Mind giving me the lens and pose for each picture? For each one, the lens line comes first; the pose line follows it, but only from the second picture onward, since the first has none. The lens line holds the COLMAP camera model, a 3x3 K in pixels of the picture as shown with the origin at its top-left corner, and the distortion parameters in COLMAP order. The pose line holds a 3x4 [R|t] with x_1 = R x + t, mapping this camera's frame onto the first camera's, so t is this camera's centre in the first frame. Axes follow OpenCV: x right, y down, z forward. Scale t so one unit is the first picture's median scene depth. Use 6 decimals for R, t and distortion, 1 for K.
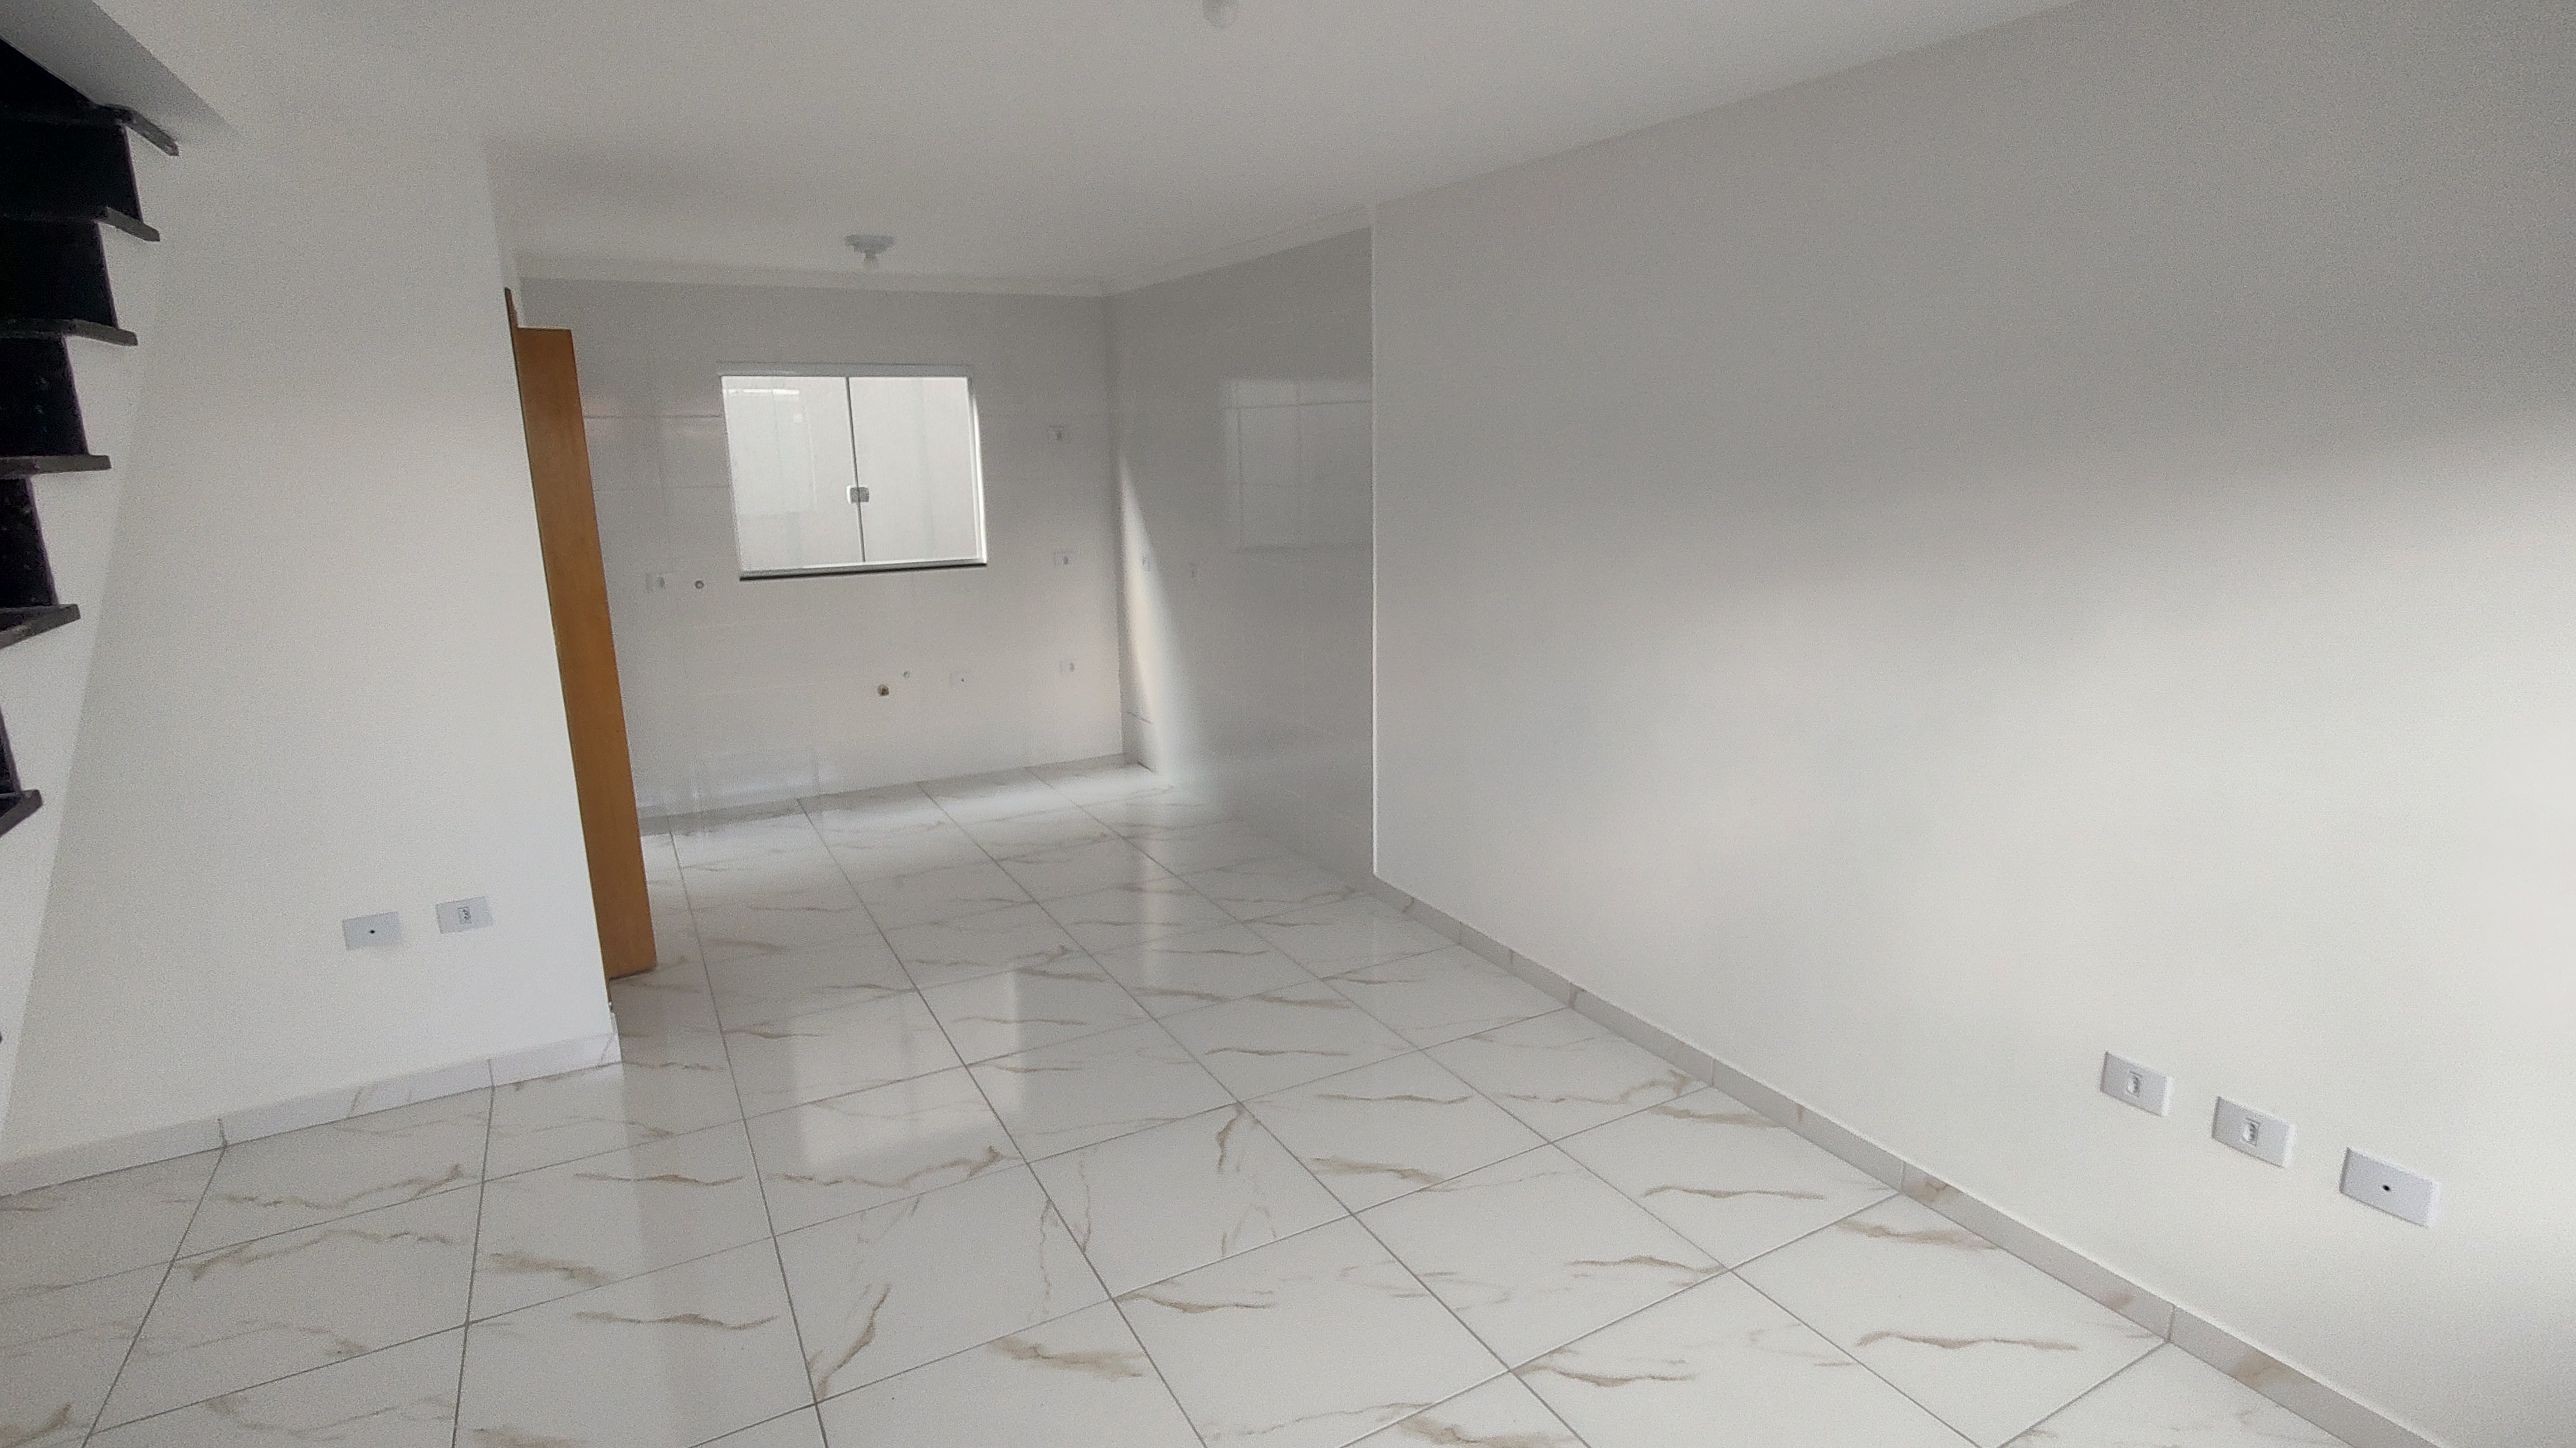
lens RADIAL K [[1264.9, 0, 1308.8], [0, 1264.9, 725.0], [0, 0, 1]] dist [0.007995, -0.011171]
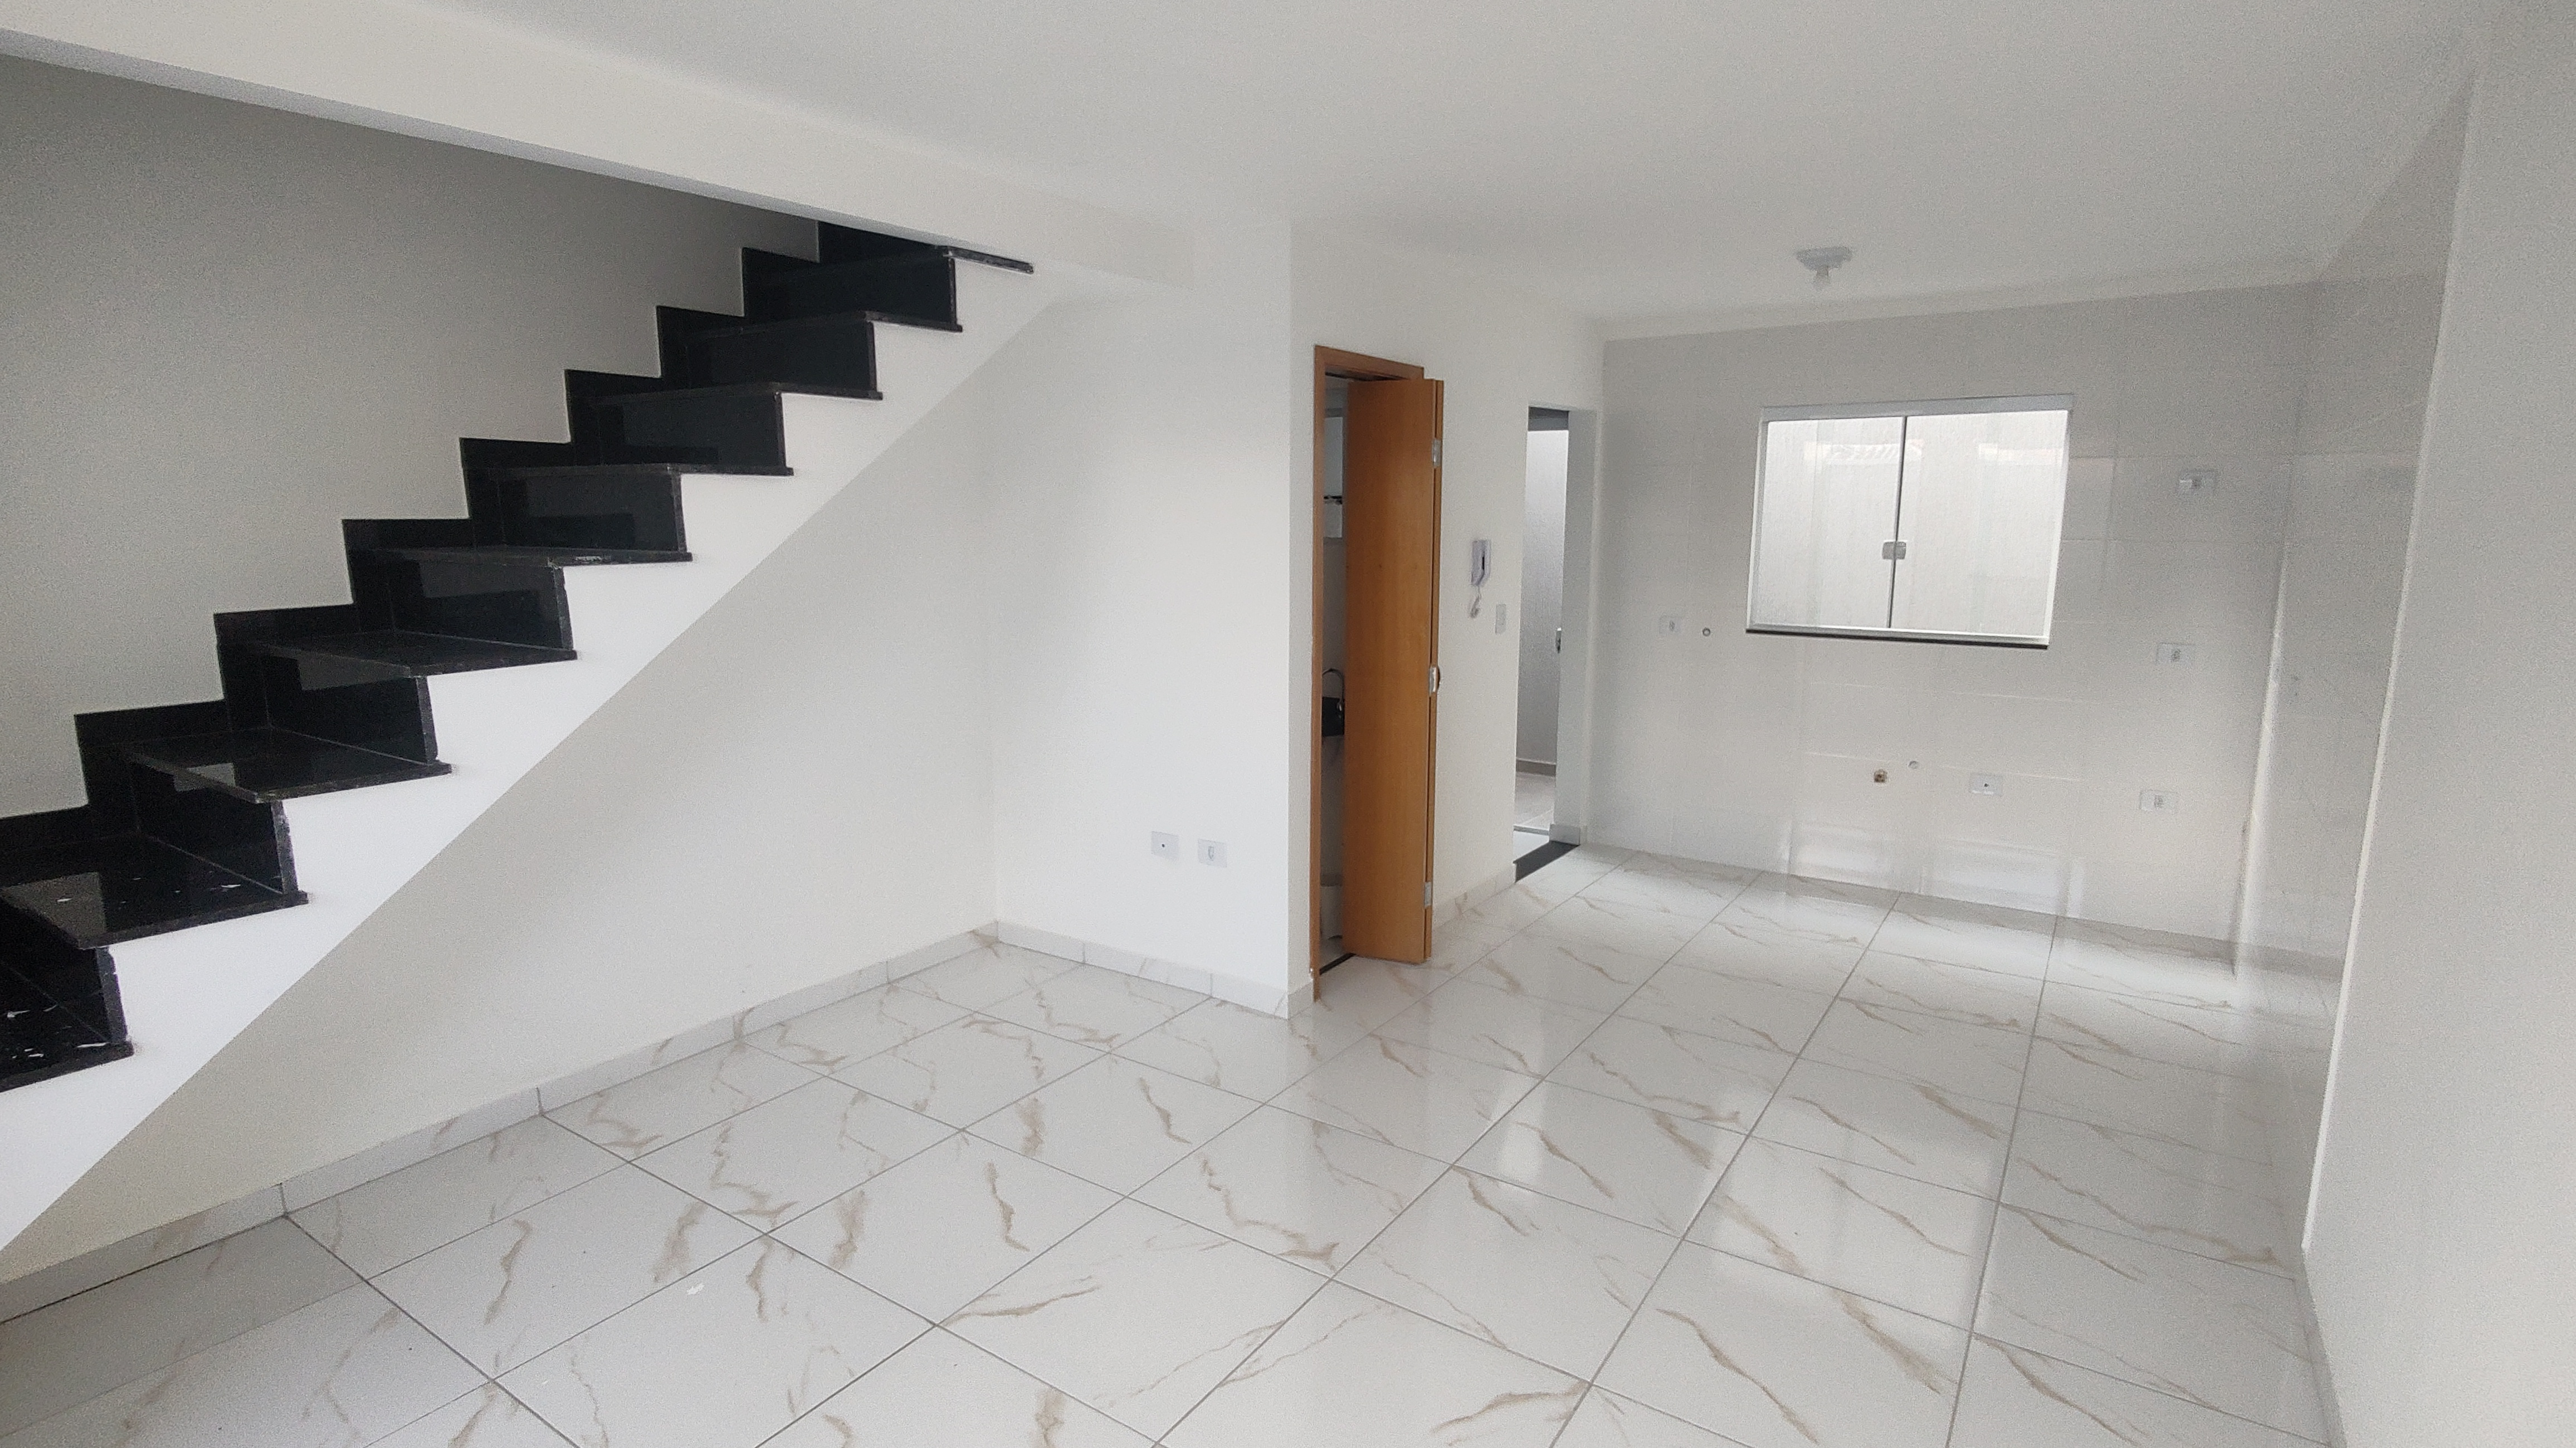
lens RADIAL K [[1248.5, 0, 1279.5], [0, 1248.5, 723.3], [0, 0, 1]] dist [-0.001061, -0.000562]
pose [[0.455343, 0.164896, -0.874913, 0.399668], [-0.208024, 0.975203, 0.075533, -0.077450], [0.865673, 0.147610, 0.478354, 0.435552]]
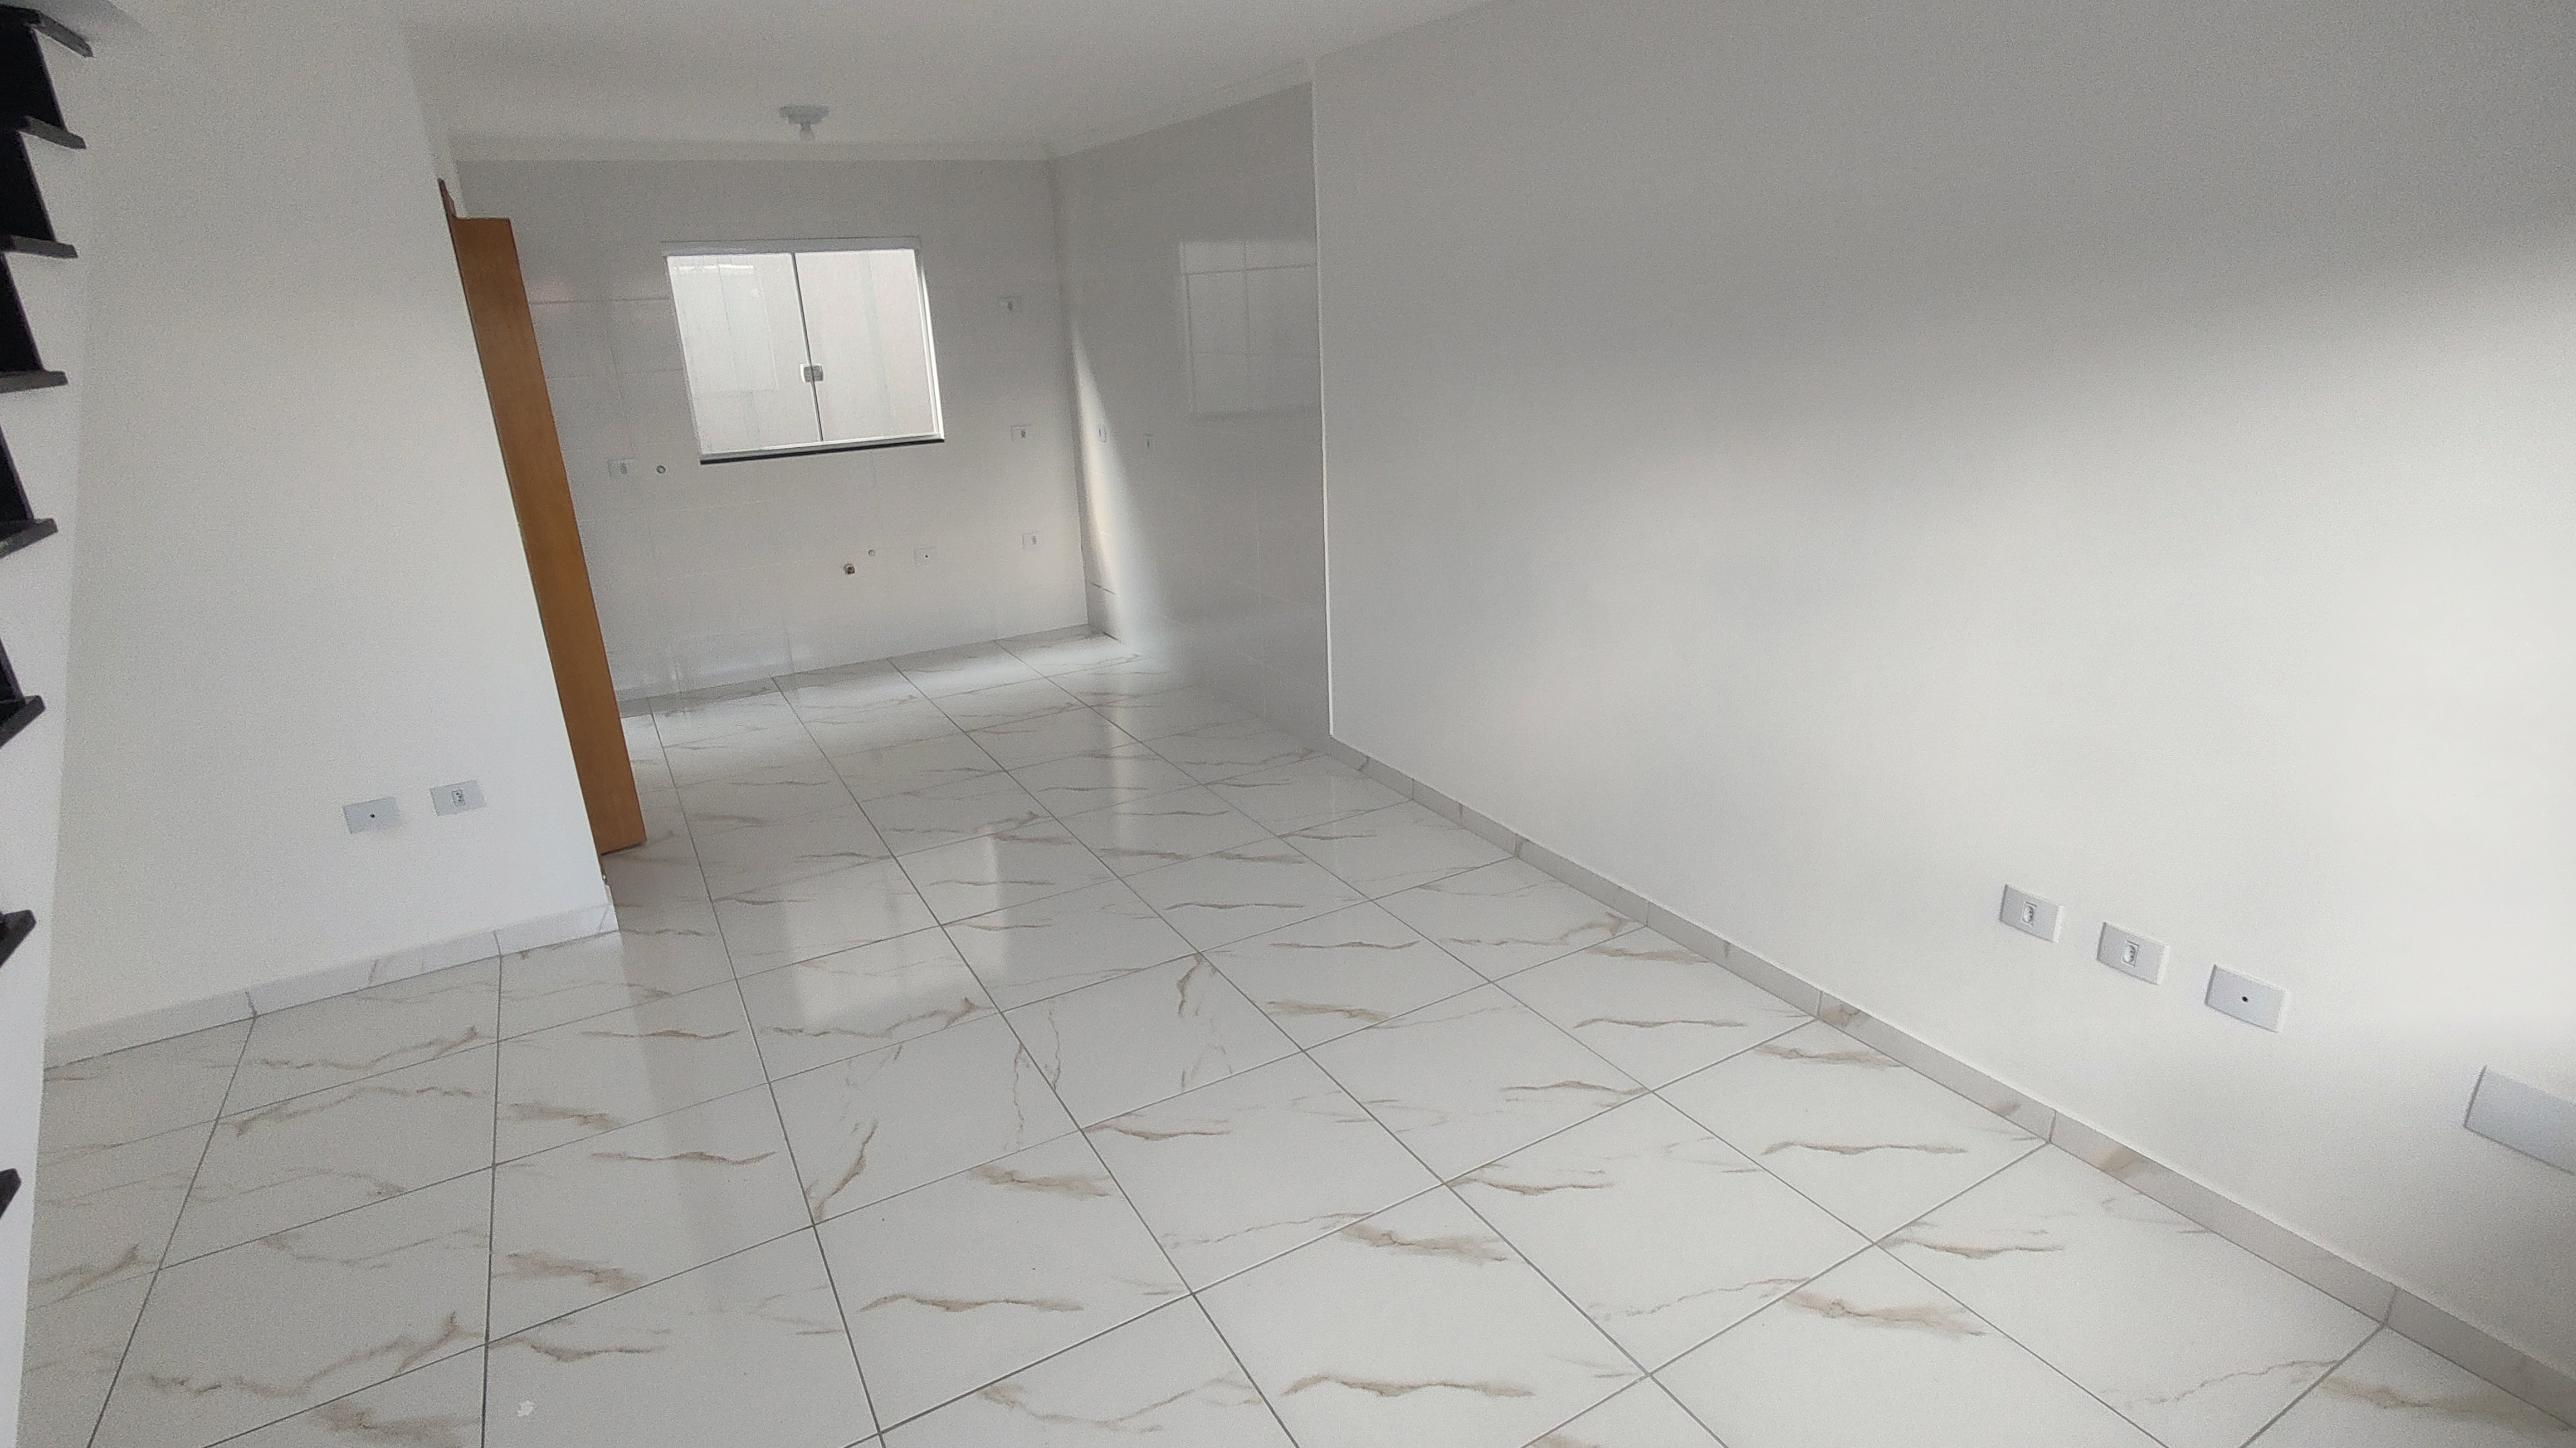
lens RADIAL K [[1248.5, 0, 1279.5], [0, 1248.5, 723.3], [0, 0, 1]] dist [-0.001061, -0.000562]
pose [[0.999639, -0.026330, -0.005312, 0.023384], [0.026749, 0.993817, 0.107765, -0.005242], [0.002441, -0.107868, 0.994162, -0.024449]]
